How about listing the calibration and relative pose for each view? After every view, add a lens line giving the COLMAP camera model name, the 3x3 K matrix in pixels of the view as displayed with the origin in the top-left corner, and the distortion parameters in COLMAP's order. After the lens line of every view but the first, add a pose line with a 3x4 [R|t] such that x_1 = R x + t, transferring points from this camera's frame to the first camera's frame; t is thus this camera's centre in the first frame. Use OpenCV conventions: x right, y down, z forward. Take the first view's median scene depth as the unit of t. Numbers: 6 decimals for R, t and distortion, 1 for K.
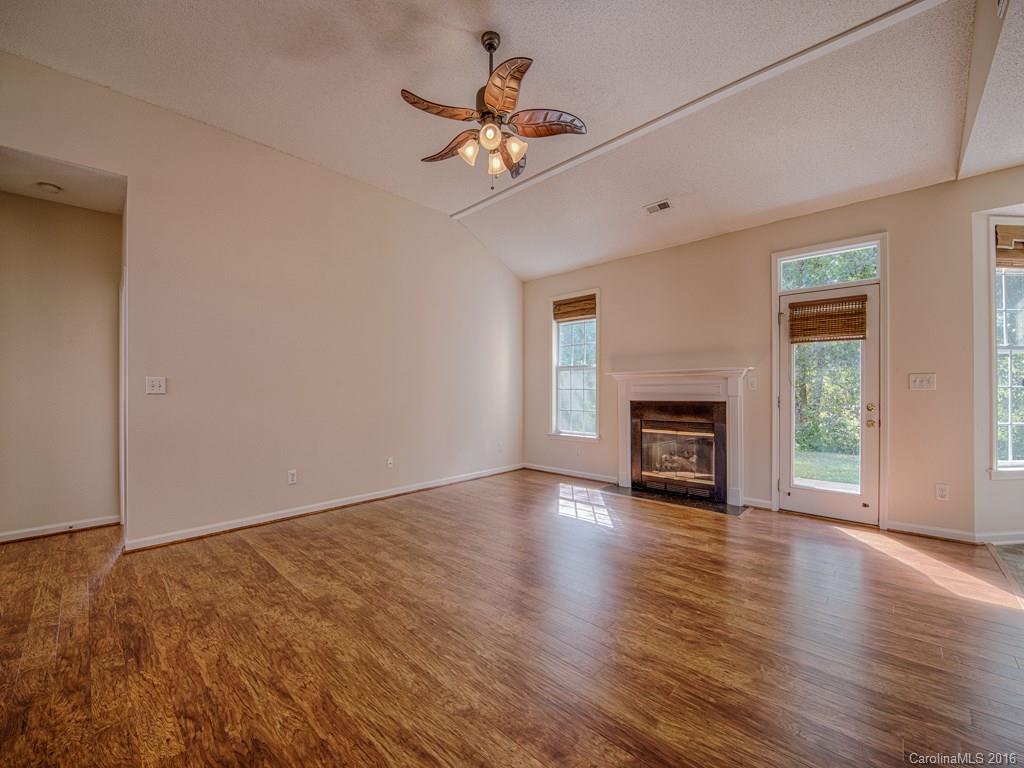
lens RADIAL K [[416.4, 0, 509.2], [0, 416.4, 385.7], [0, 0, 1]] dist [-0.003233, -0.000354]
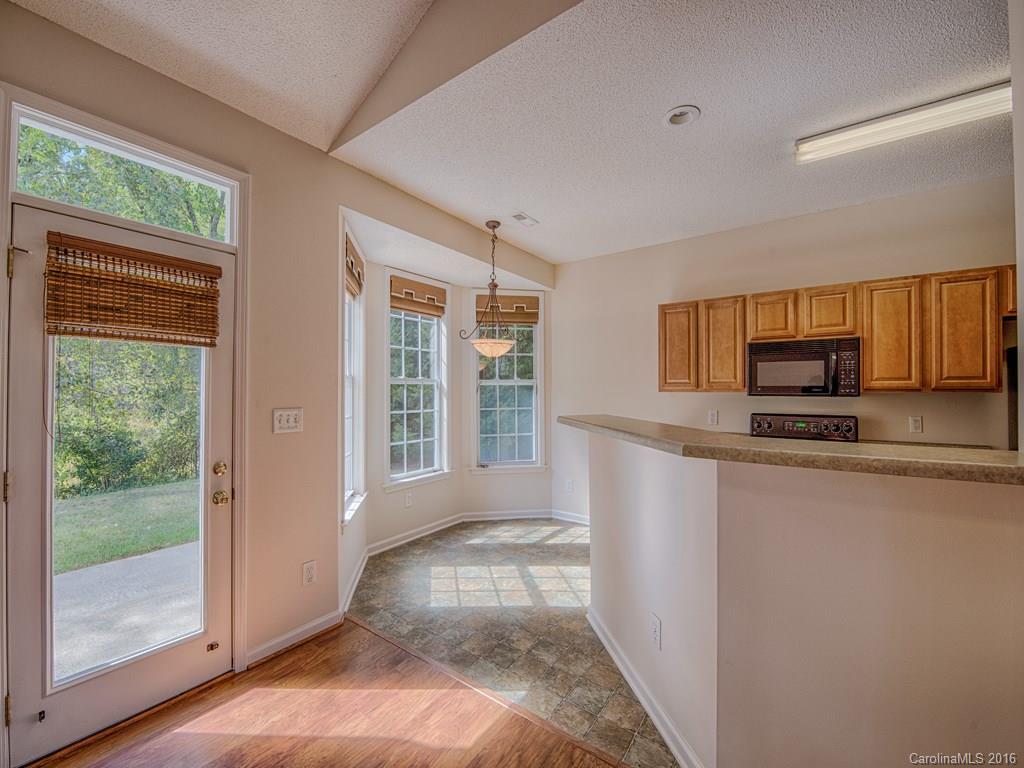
lens RADIAL K [[416.4, 0, 510.4], [0, 416.4, 386.8], [0, 0, 1]] dist [-0.003233, -0.000354]
pose [[-0.119710, 0.011369, 0.992744, 0.256318], [-0.004002, 0.999921, -0.011934, -0.053163], [-0.992801, -0.005401, -0.119655, 0.670744]]
